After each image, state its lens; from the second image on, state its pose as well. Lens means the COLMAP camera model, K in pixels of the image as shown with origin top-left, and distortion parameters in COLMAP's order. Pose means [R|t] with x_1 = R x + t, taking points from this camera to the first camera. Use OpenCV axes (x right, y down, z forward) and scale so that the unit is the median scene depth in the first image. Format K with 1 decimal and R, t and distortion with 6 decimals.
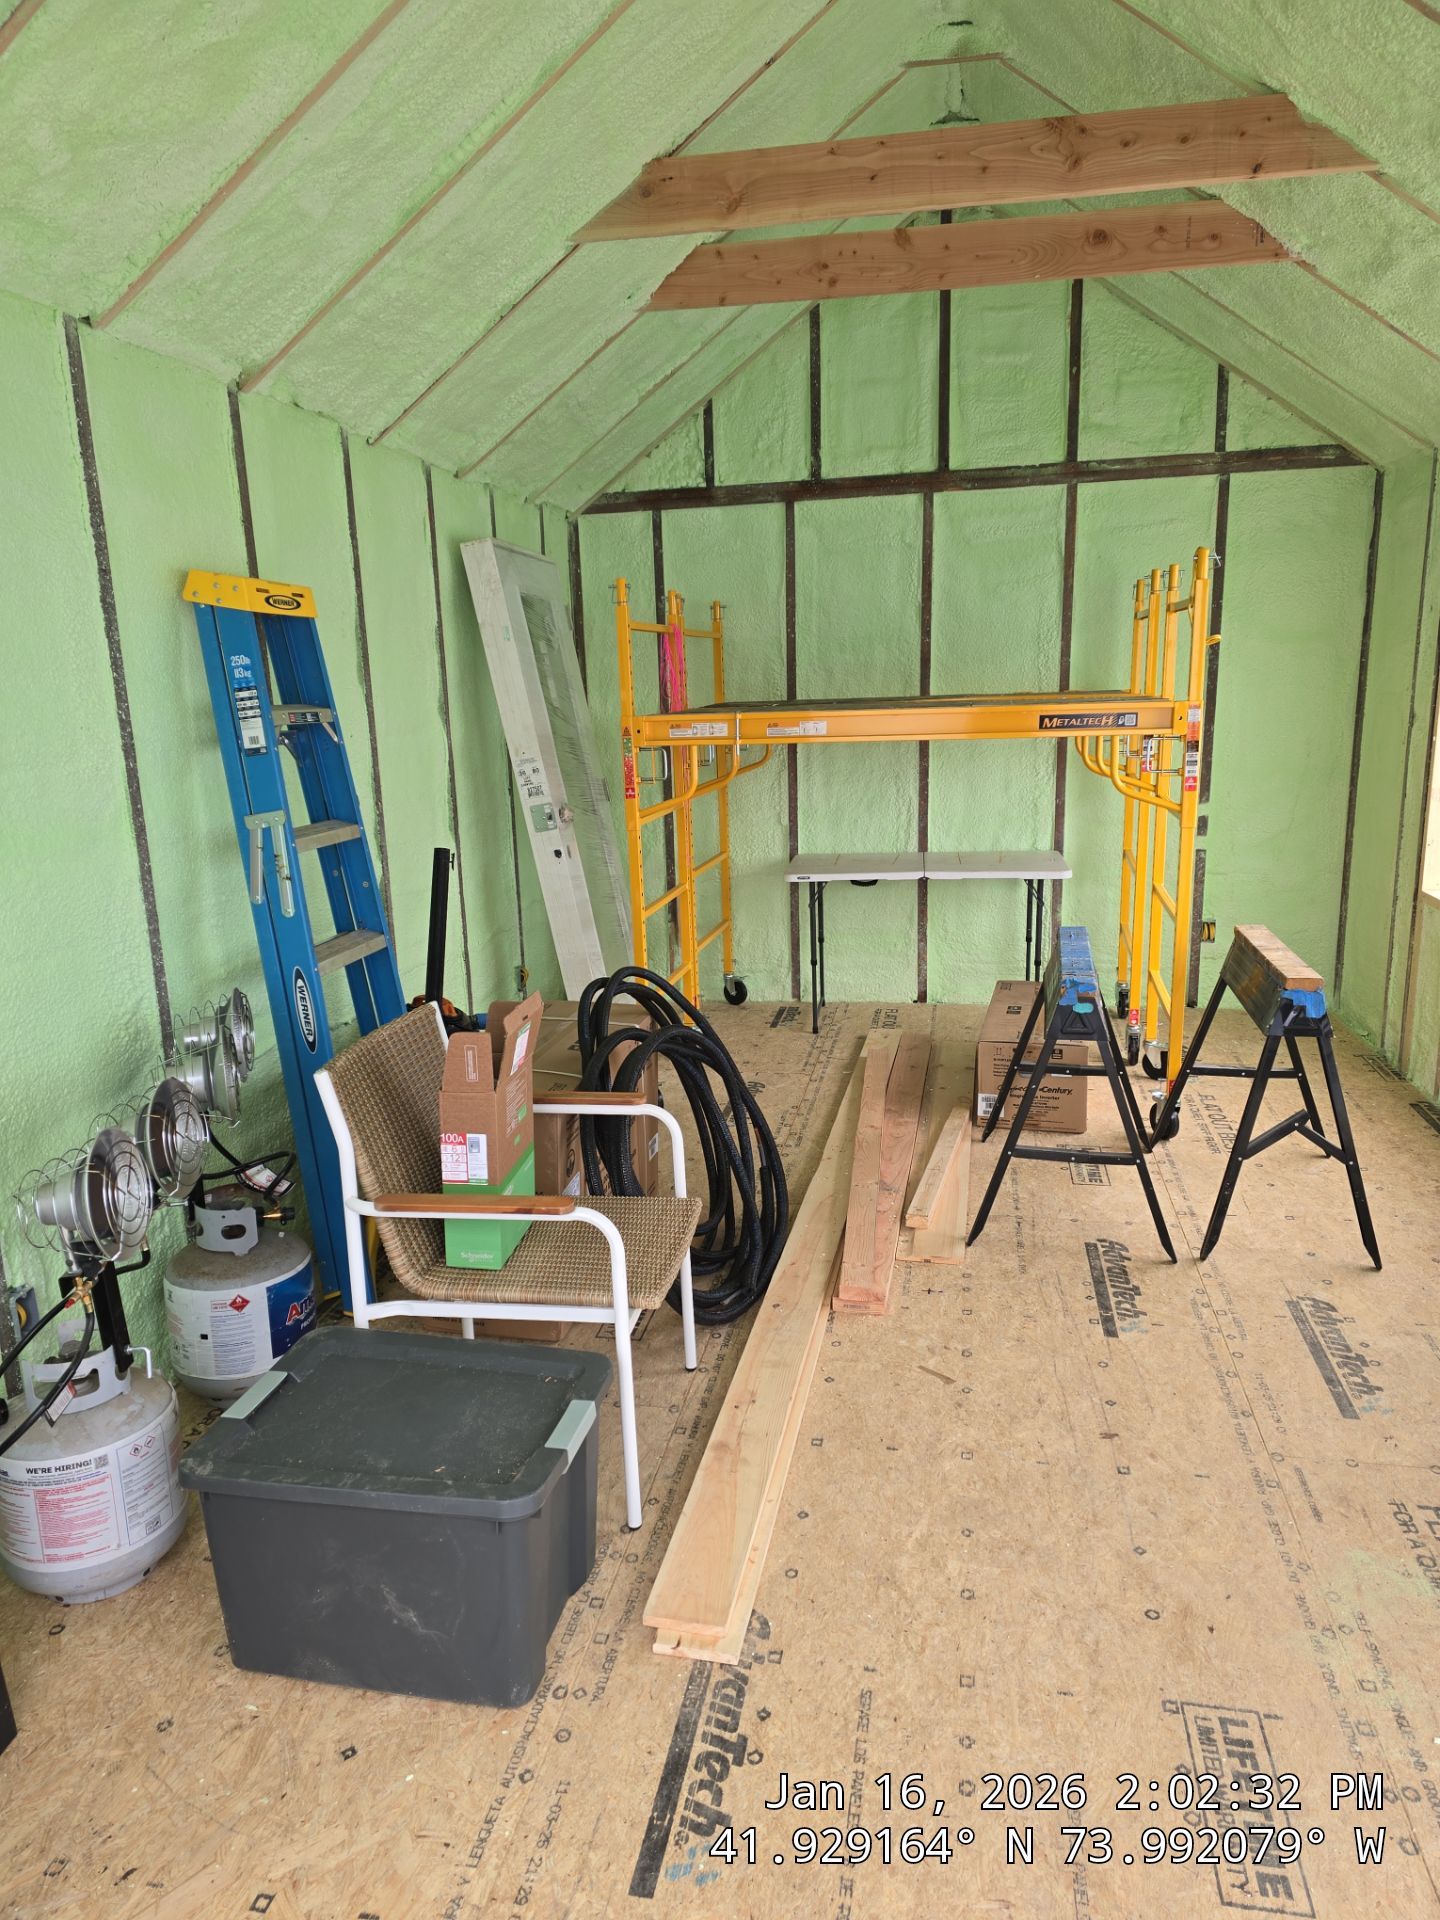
lens RADIAL K [[1276.8, 0, 718.3], [0, 1276.8, 972.9], [0, 0, 1]] dist [0.069751, -0.060892]
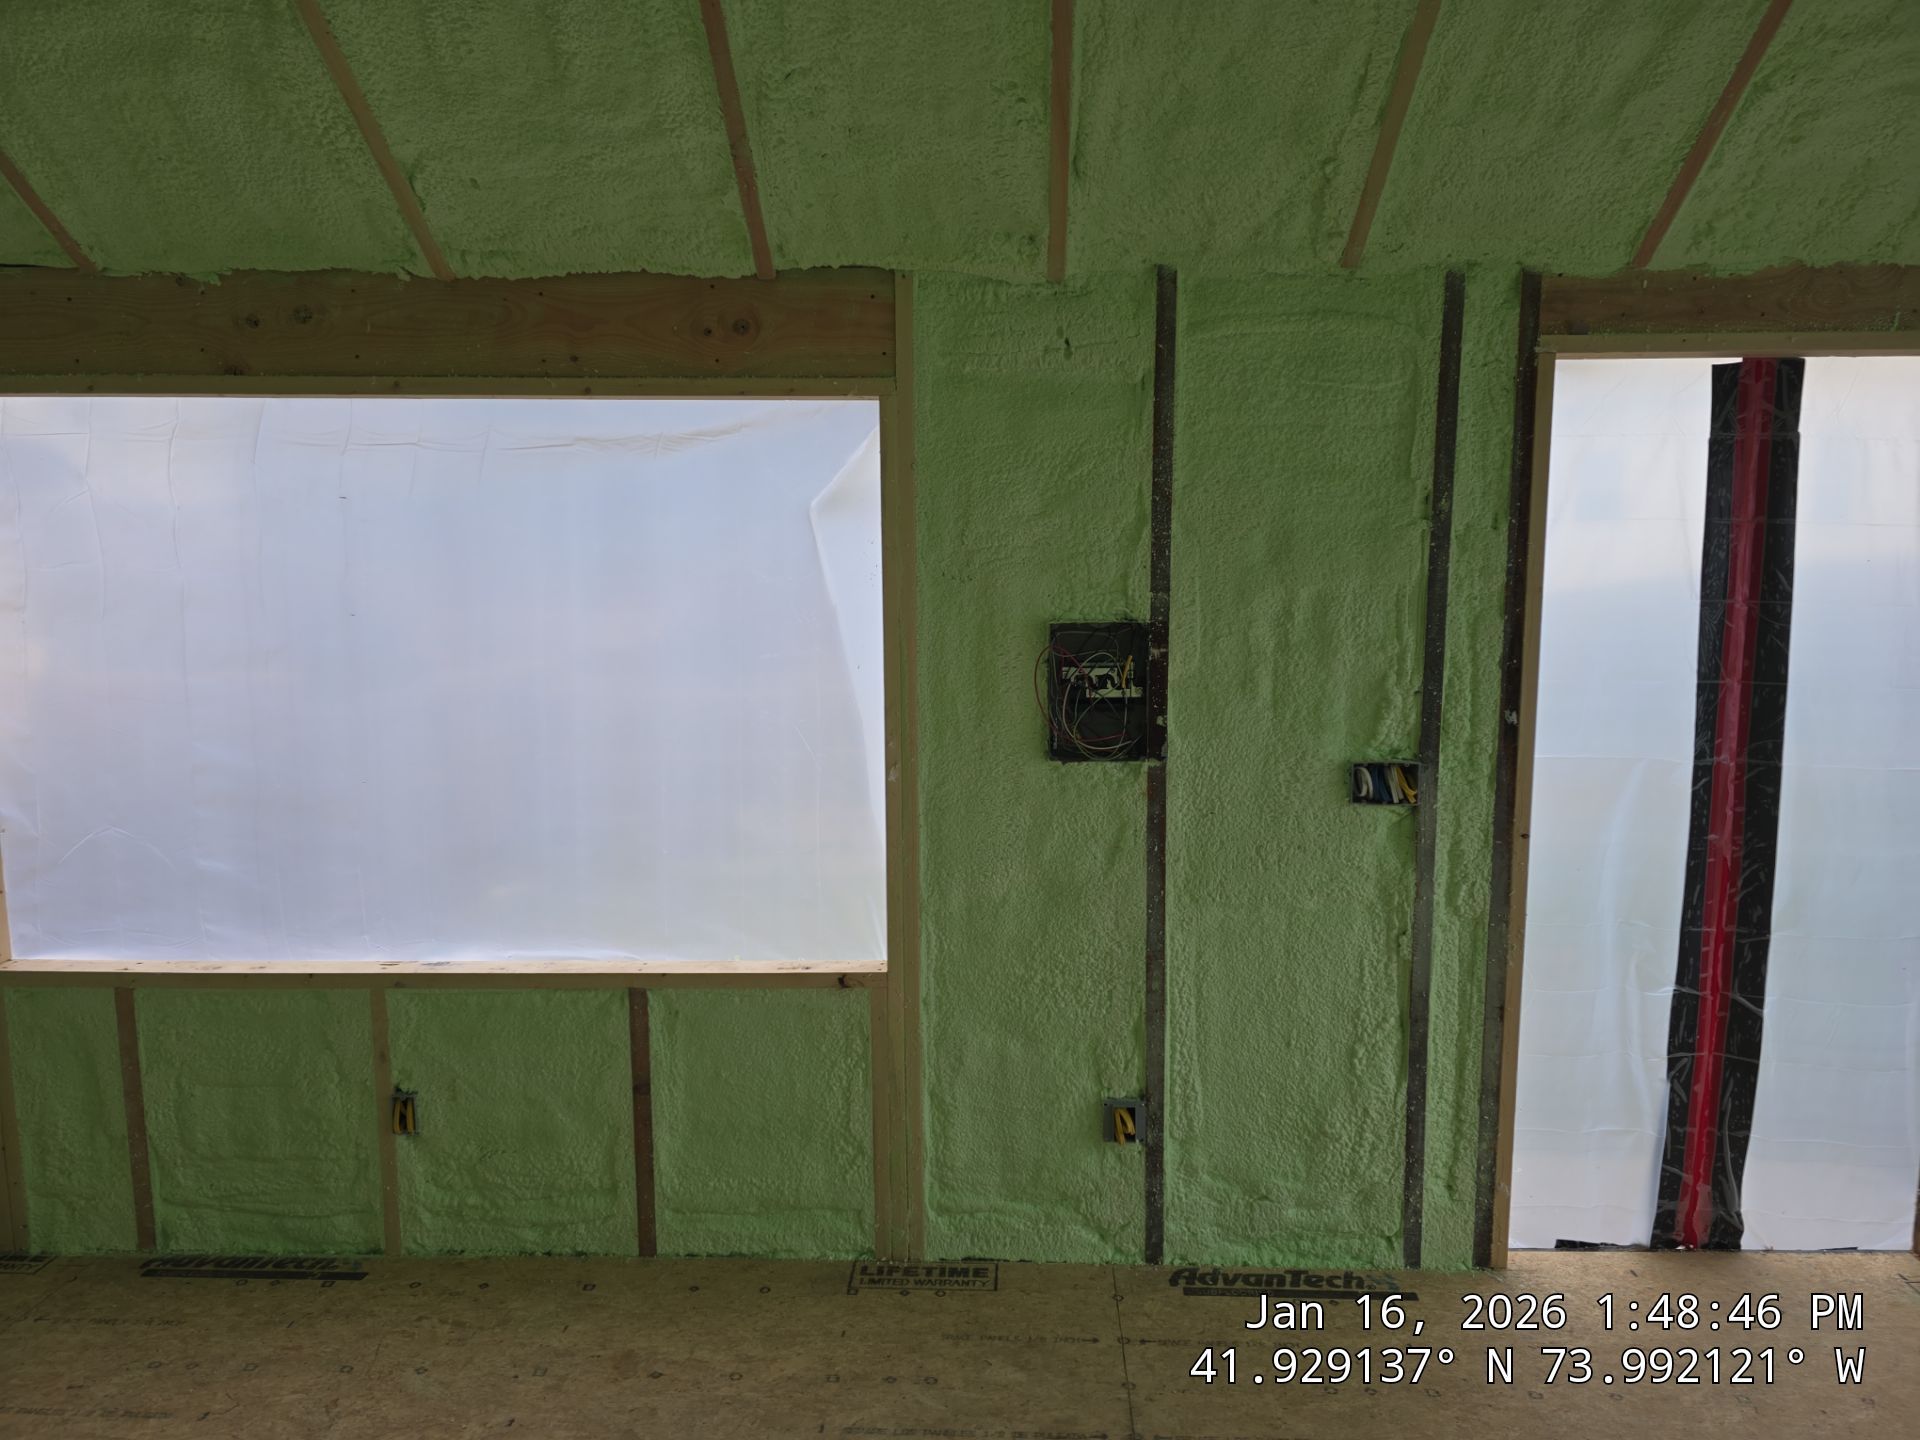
lens RADIAL K [[1276.8, 0, 1000.6], [0, 1276.8, 717.3], [0, 0, 1]] dist [0.069751, -0.060892]
pose [[-0.150590, -0.097918, 0.983735, -0.164023], [0.225295, 0.965499, 0.130591, -0.168566], [-0.962582, 0.241296, -0.123334, 0.619243]]
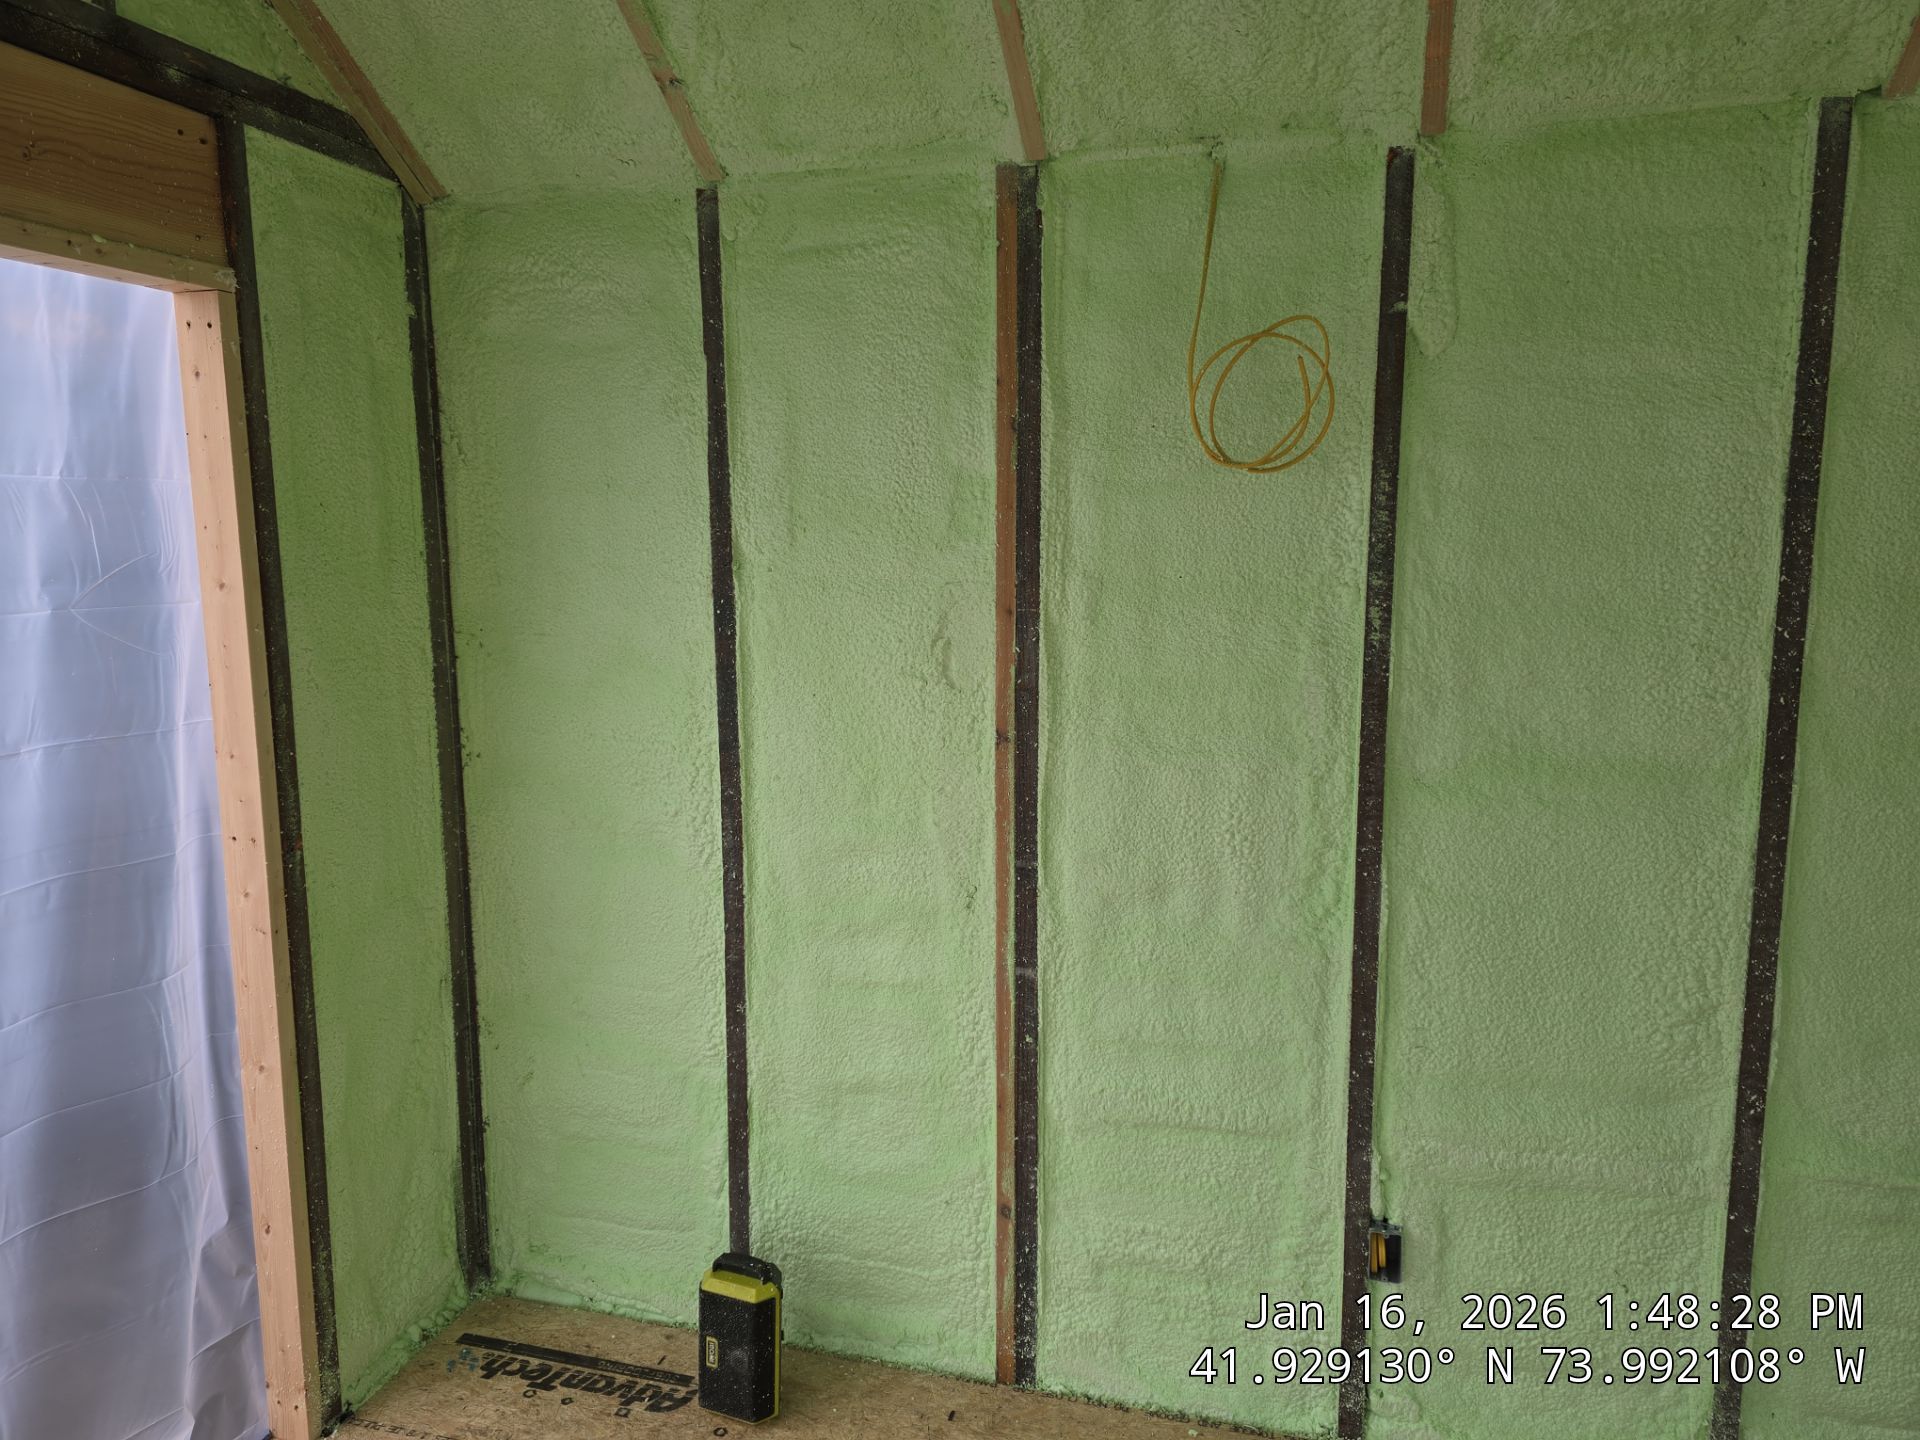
lens RADIAL K [[1276.8, 0, 978.6], [0, 1276.8, 722.5], [0, 0, 1]] dist [0.069751, -0.060892]
pose [[-0.084173, 0.167575, -0.982259, 0.190472], [-0.216950, 0.959028, 0.182203, -0.118283], [0.972547, 0.228438, -0.044368, 0.385334]]
